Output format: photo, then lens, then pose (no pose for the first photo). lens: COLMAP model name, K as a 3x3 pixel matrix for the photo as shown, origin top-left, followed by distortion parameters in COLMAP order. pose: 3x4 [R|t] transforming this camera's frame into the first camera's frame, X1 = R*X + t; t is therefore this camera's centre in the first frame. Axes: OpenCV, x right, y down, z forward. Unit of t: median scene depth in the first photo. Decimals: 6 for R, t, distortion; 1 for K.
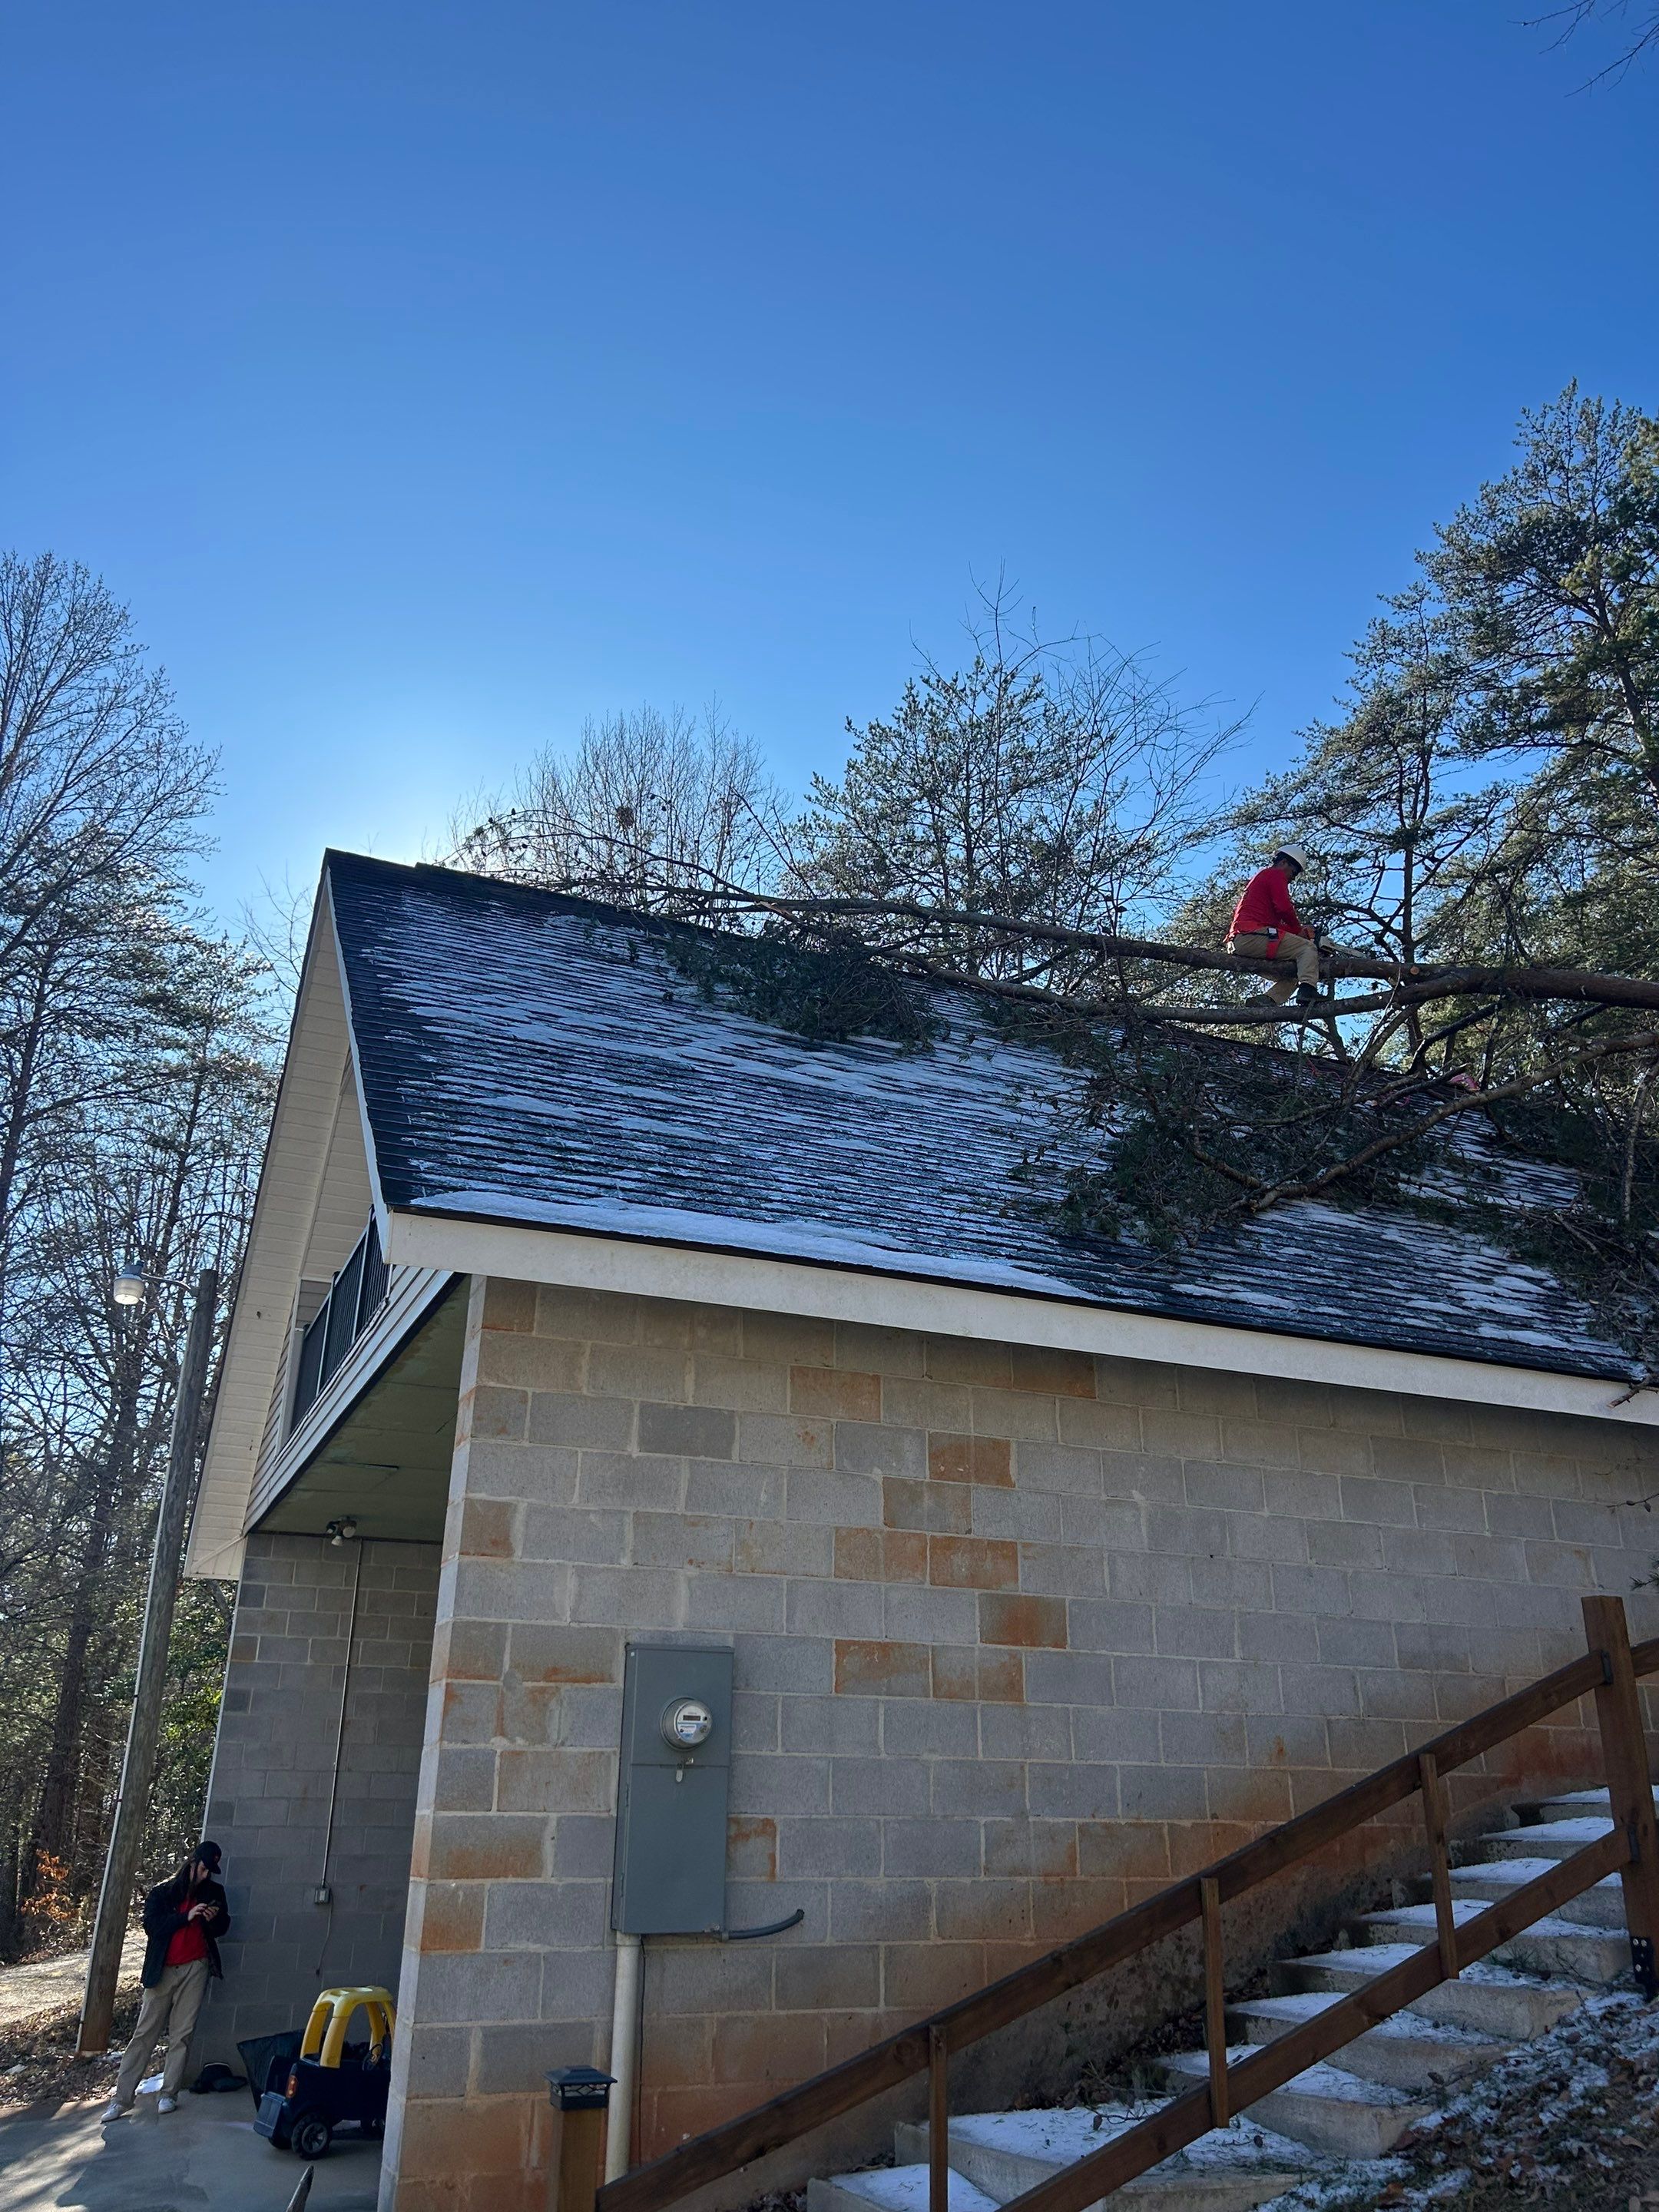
lens RADIAL K [[1683.0, 0, 829.5], [0, 1683.0, 1106.0], [0, 0, 1]] dist [0.066071, -0.125420]
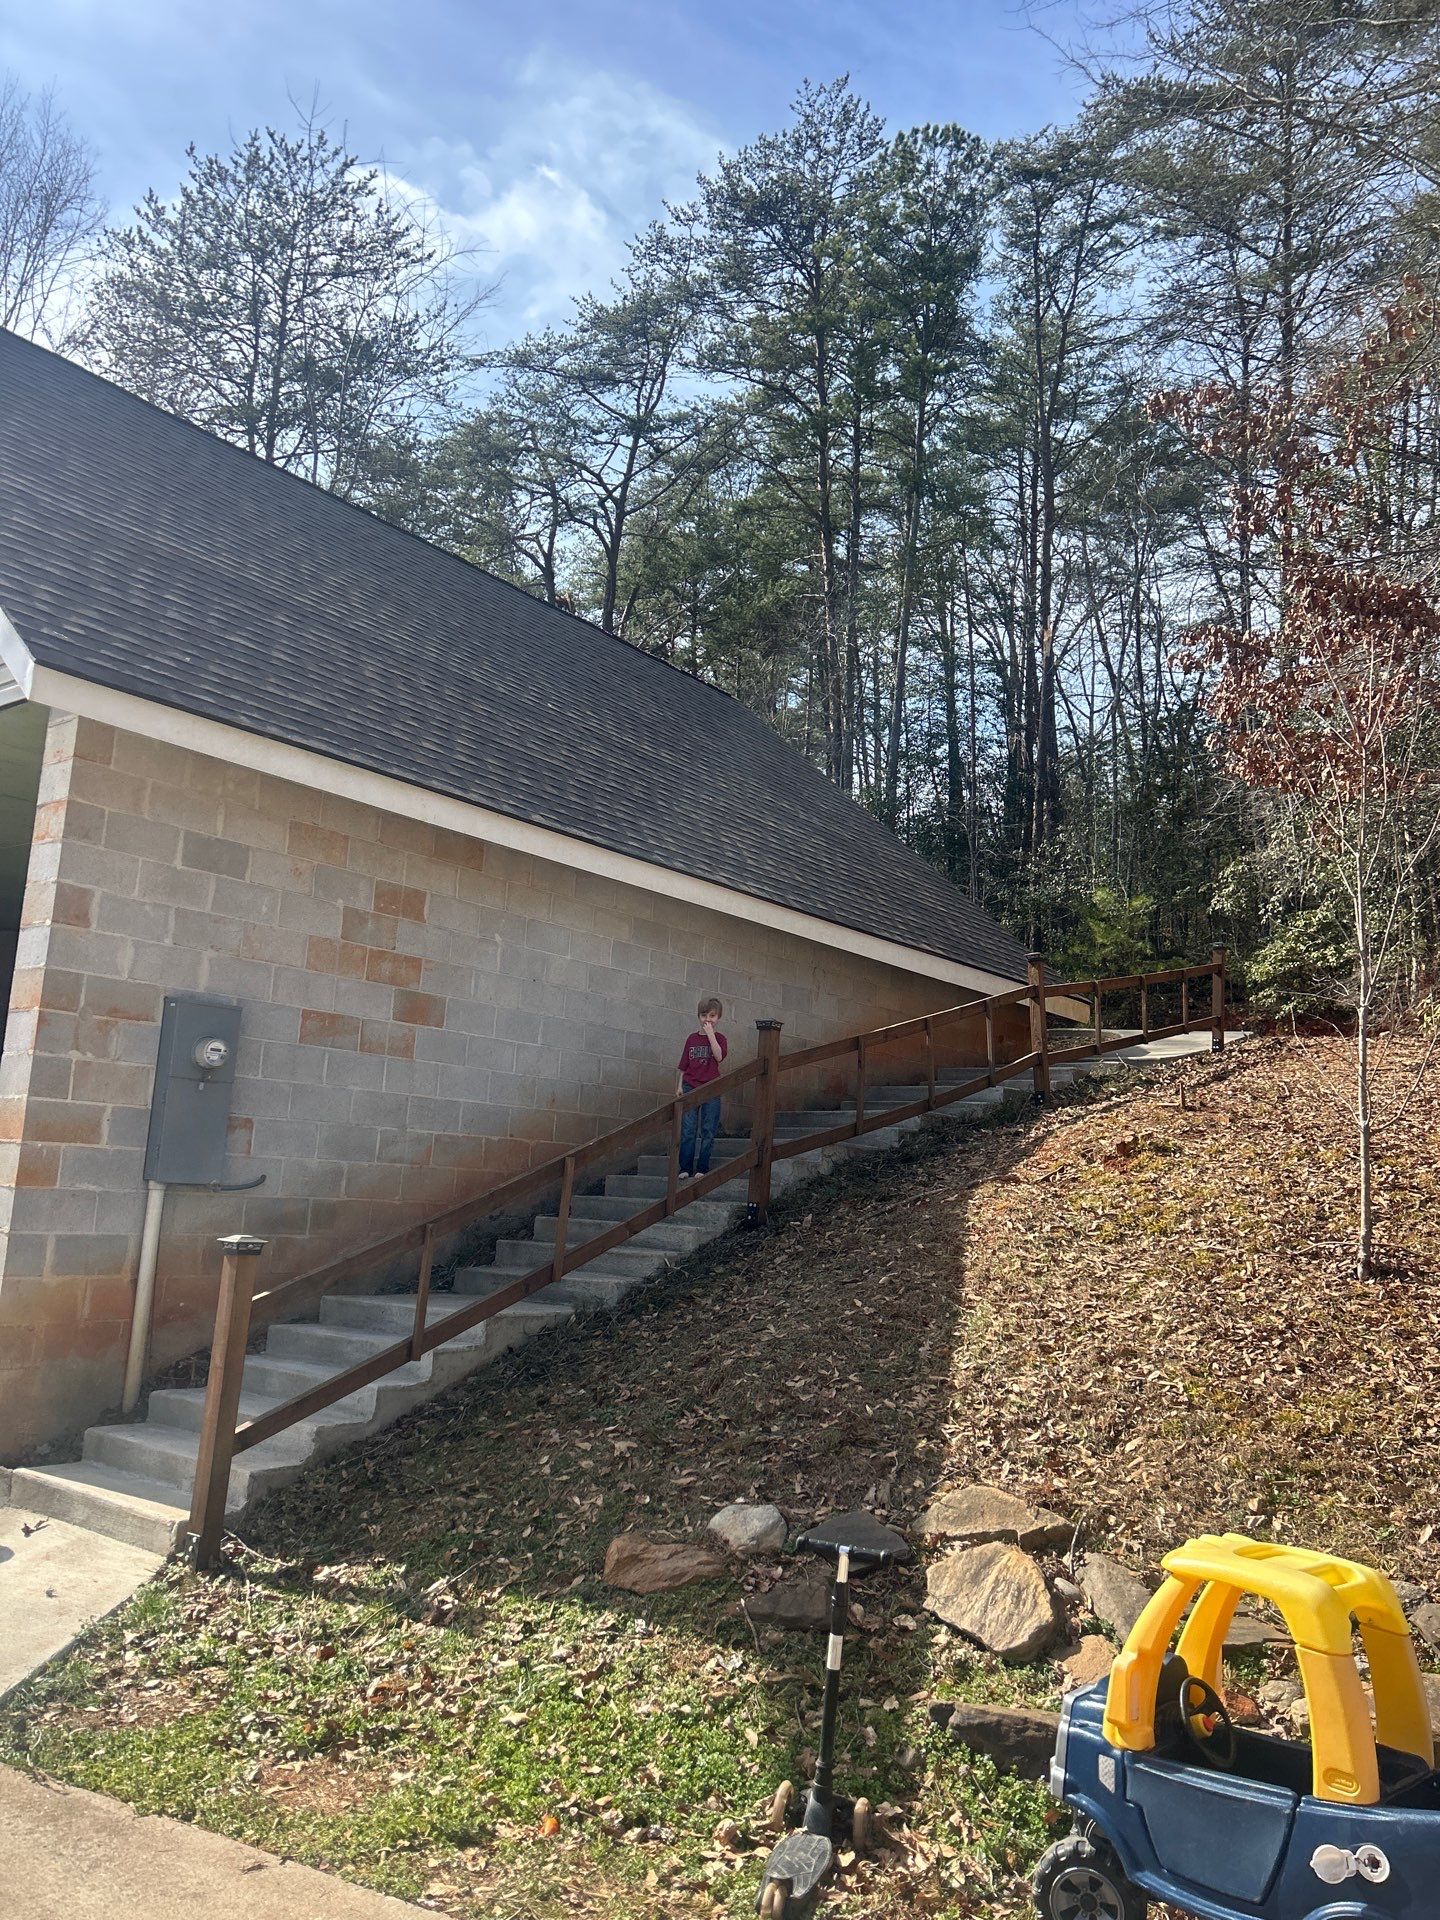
lens RADIAL K [[1460.9, 0, 720.0], [0, 1460.9, 960.0], [0, 0, 1]] dist [0.066071, -0.125420]
pose [[0.878342, 0.115612, 0.463842, -0.259906], [-0.229481, 0.953174, 0.196973, -0.055163], [-0.419349, -0.279453, 0.863743, -0.225141]]
